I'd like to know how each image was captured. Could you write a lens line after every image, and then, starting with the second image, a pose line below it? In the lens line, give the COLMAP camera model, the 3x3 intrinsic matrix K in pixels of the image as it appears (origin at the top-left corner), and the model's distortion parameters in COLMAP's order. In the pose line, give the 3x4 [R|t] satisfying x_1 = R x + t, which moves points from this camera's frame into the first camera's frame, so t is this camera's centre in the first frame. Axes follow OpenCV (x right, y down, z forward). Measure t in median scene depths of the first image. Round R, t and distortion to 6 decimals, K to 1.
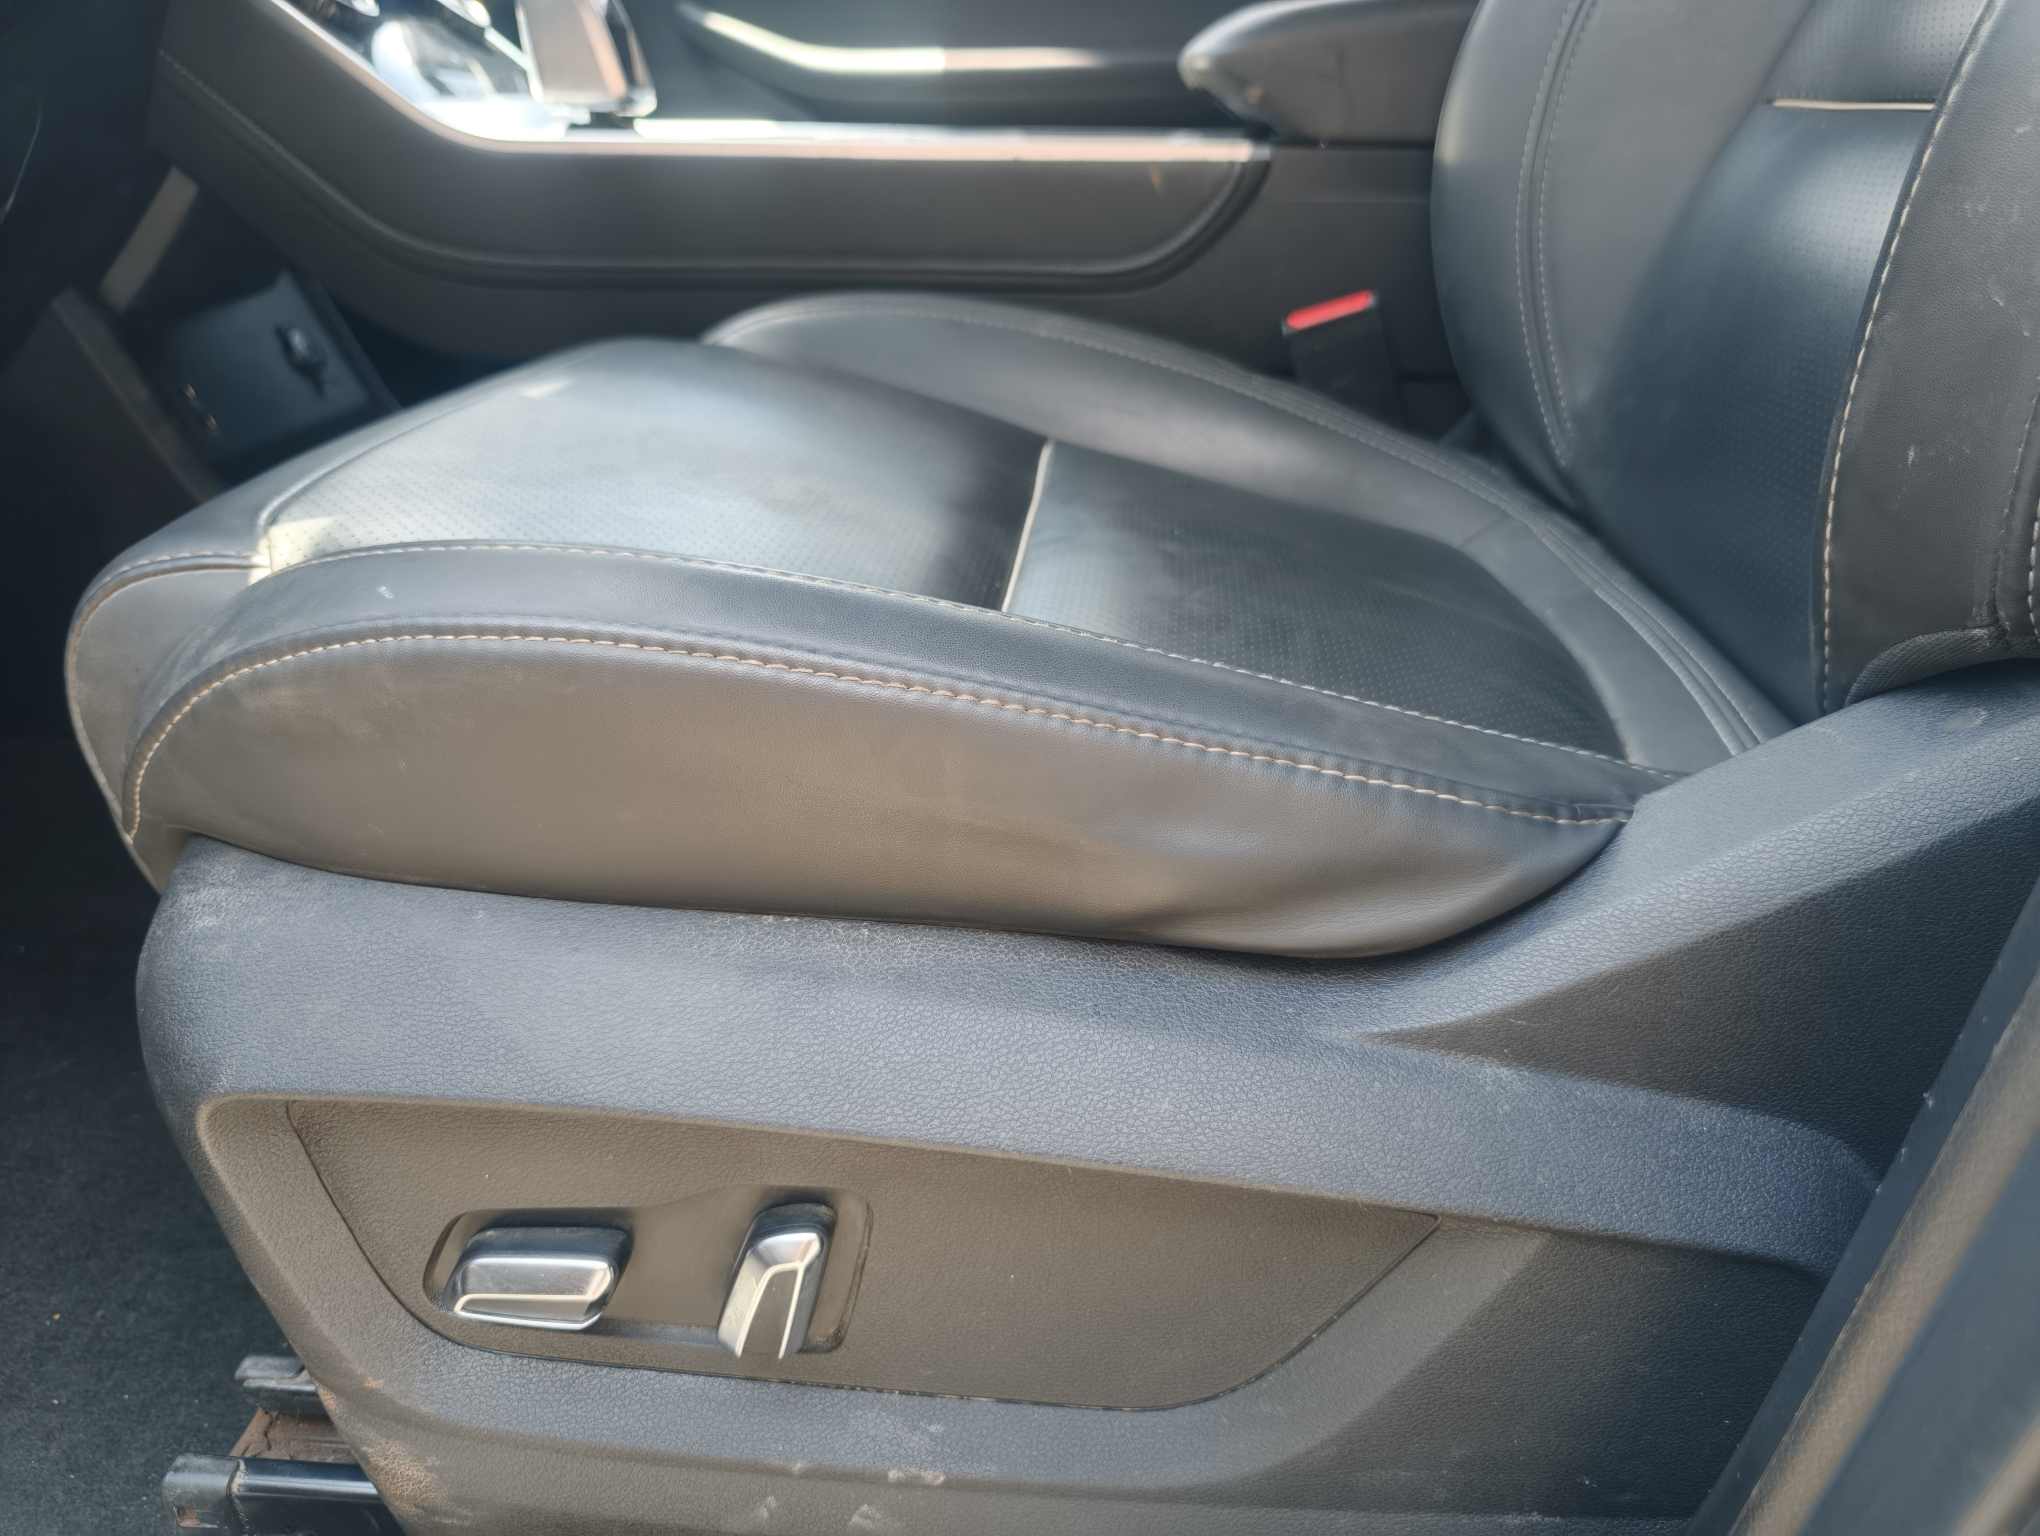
lens RADIAL K [[1598.8, 0, 1020.0], [0, 1598.8, 768.0], [0, 0, 1]] dist [0.079421, -0.136352]
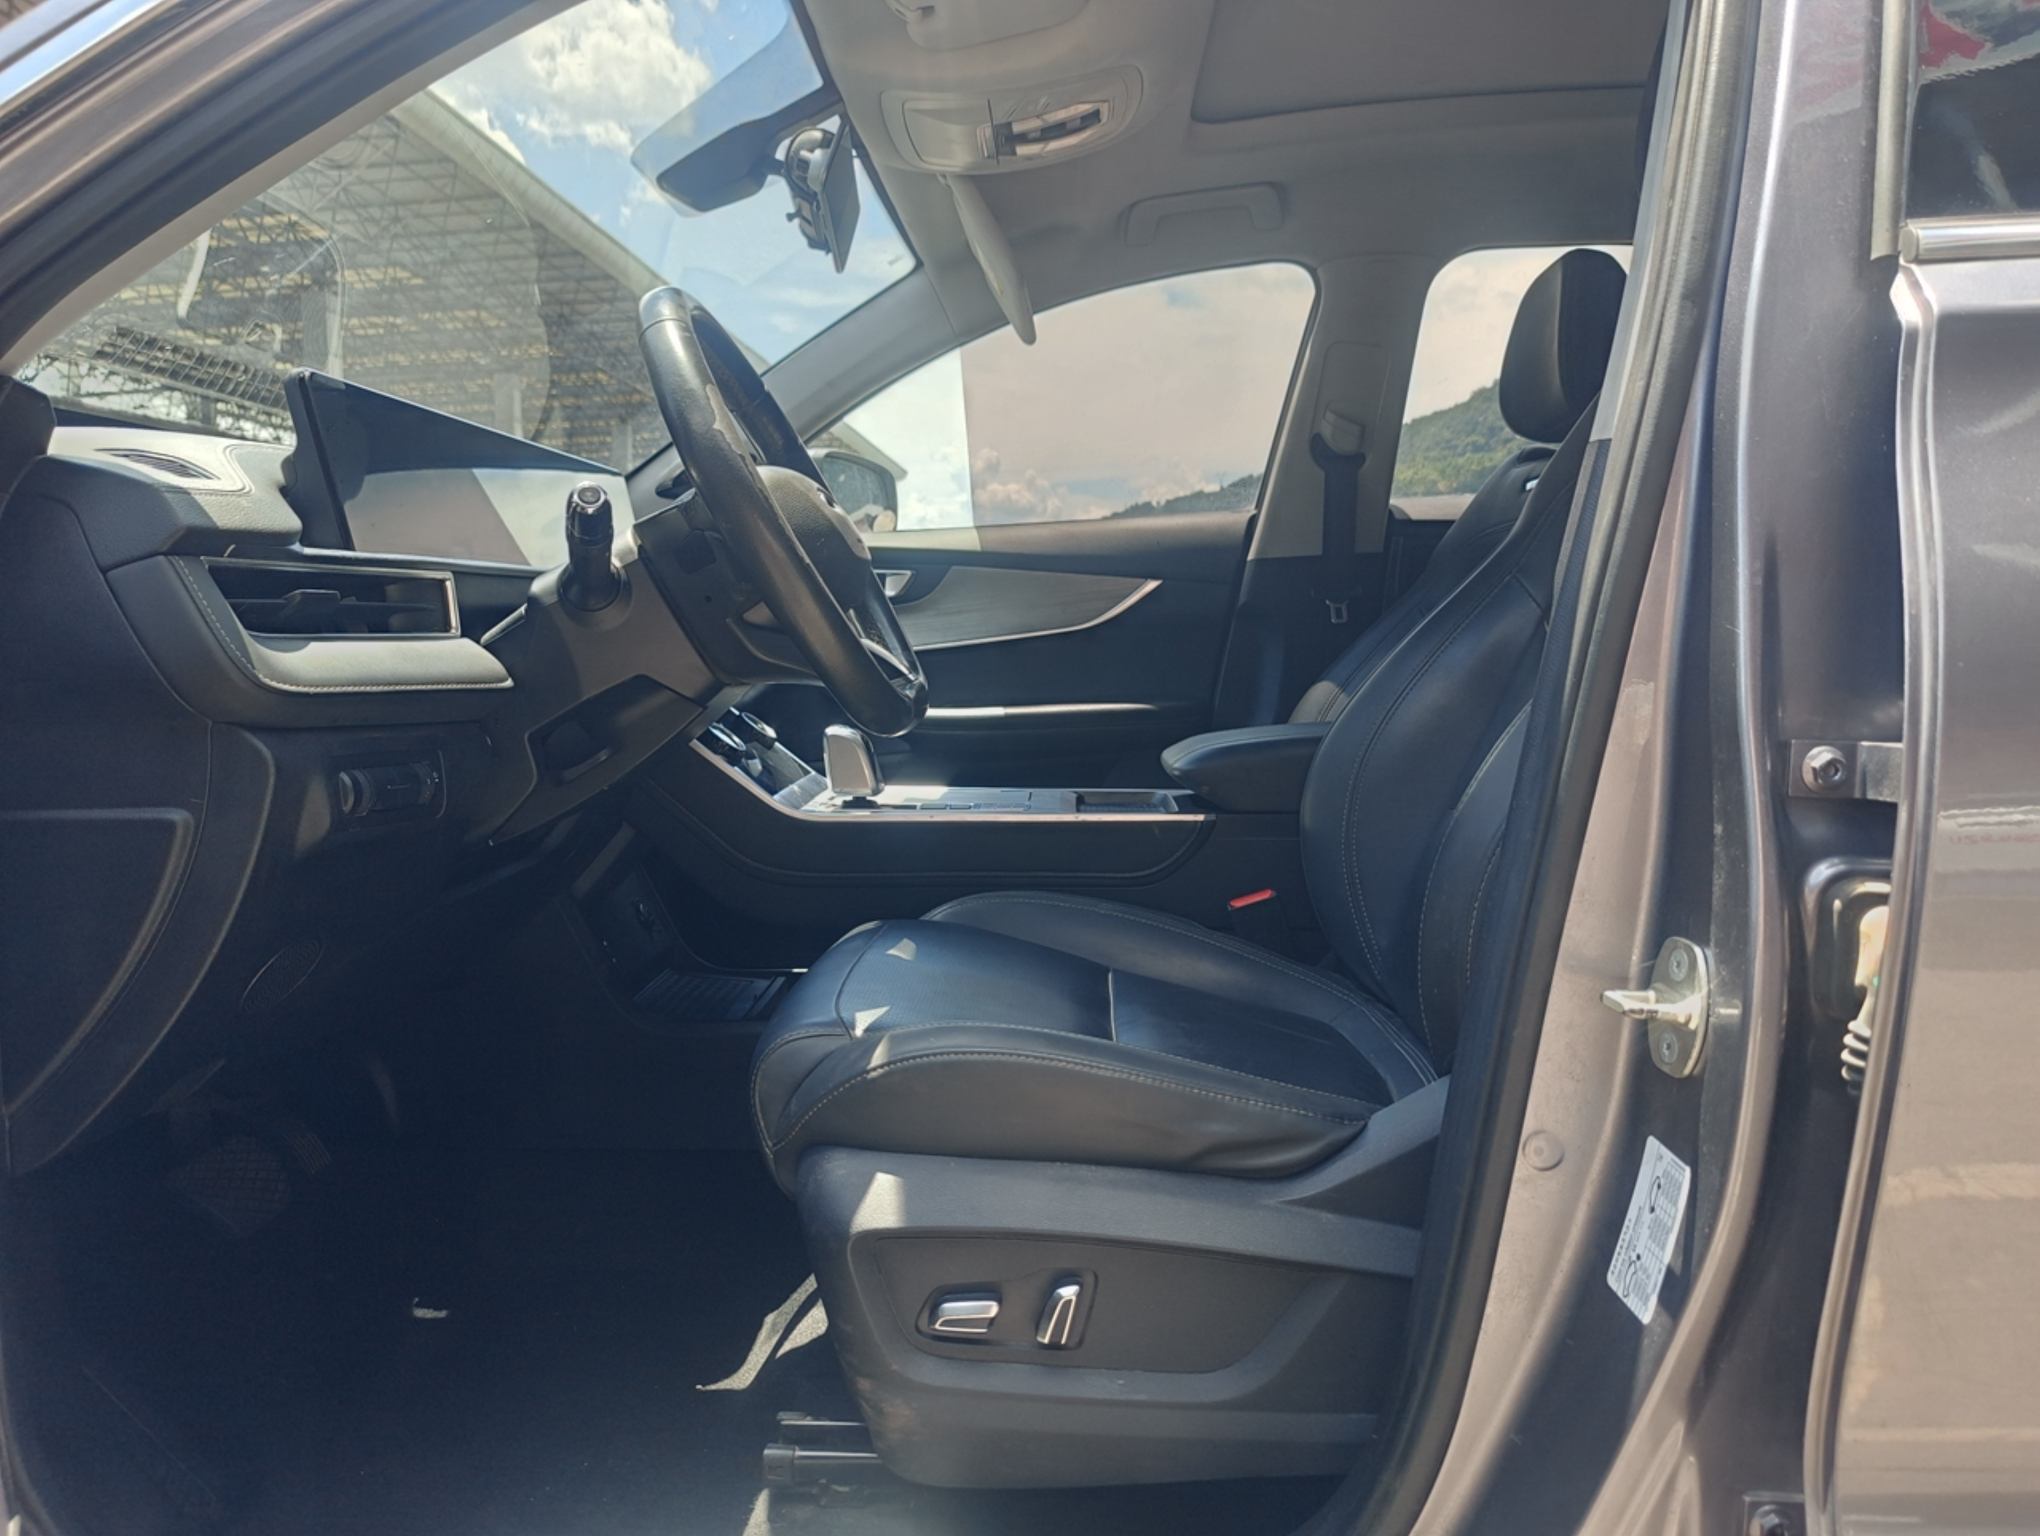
lens RADIAL K [[1598.8, 0, 1020.0], [0, 1598.8, 768.0], [0, 0, 1]] dist [0.079421, -0.136352]
pose [[0.999209, -0.002707, 0.039685, -0.316680], [0.014233, 0.955958, -0.293158, 0.244036], [-0.037144, 0.293491, 0.955240, -1.734853]]
